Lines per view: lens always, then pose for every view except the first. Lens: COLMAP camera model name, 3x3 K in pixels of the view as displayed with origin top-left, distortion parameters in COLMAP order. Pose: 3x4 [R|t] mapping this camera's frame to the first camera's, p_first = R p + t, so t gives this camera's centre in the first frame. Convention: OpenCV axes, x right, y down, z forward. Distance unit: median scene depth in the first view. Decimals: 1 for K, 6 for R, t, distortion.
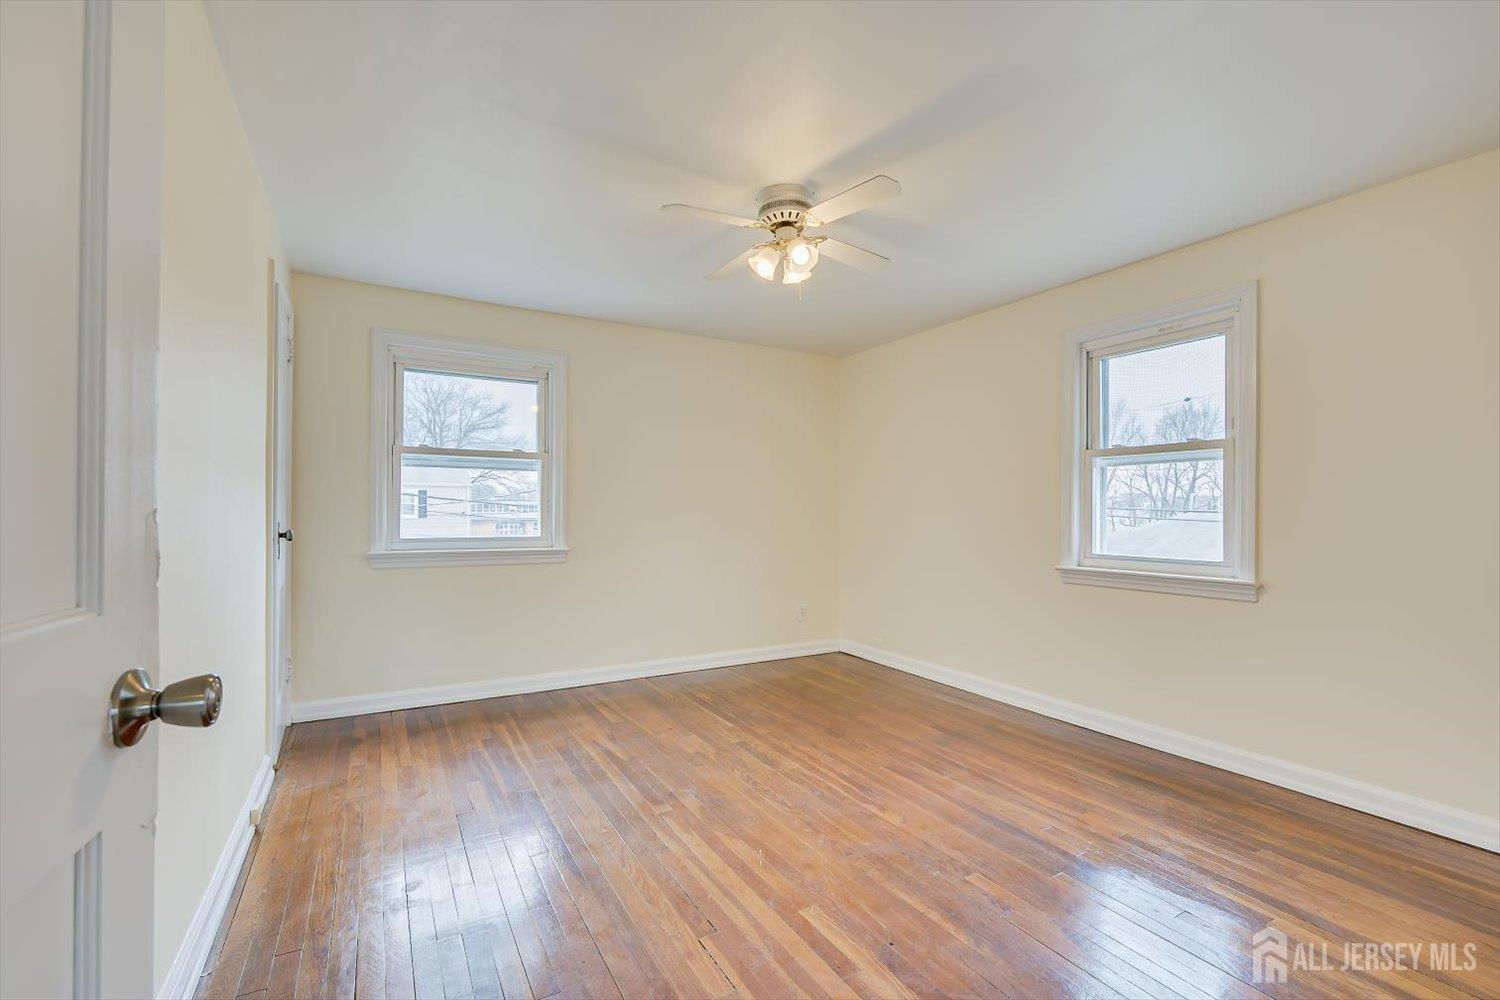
lens RADIAL K [[654.1, 0, 756.0], [0, 654.1, 508.7], [0, 0, 1]] dist [-0.000829, 0.000293]
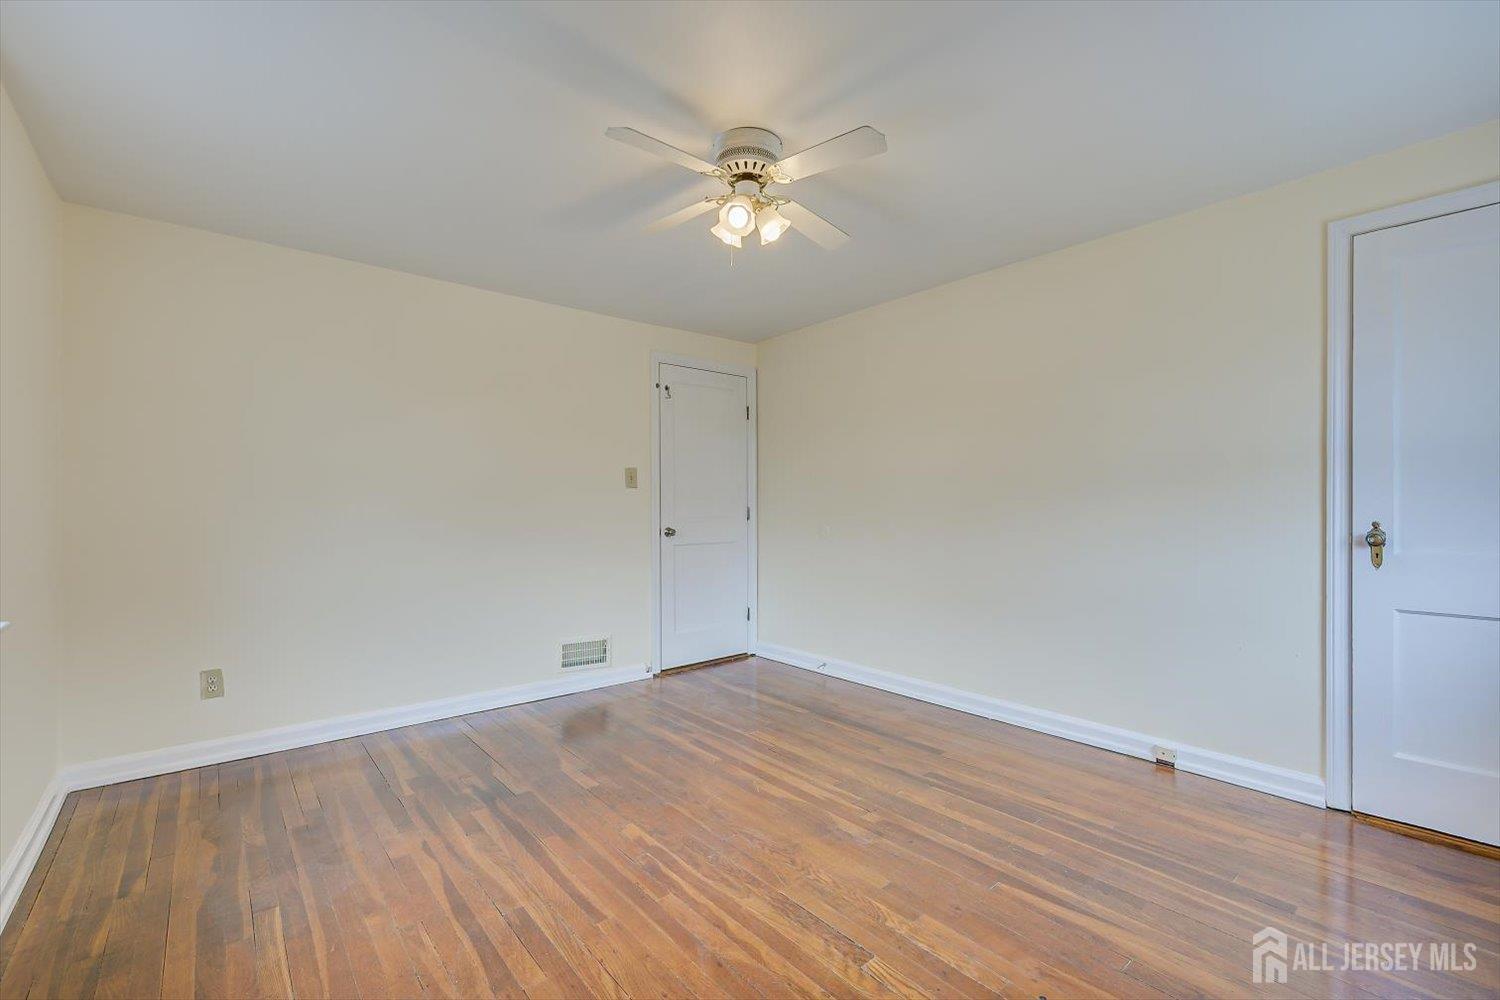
lens RADIAL K [[654.1, 0, 756.0], [0, 654.1, 508.7], [0, 0, 1]] dist [-0.000829, 0.000293]
pose [[-0.985451, -0.000858, -0.169959, 0.183319], [-0.001495, 0.999992, 0.003615, 0.001069], [0.169955, 0.003817, -0.985444, 1.858363]]
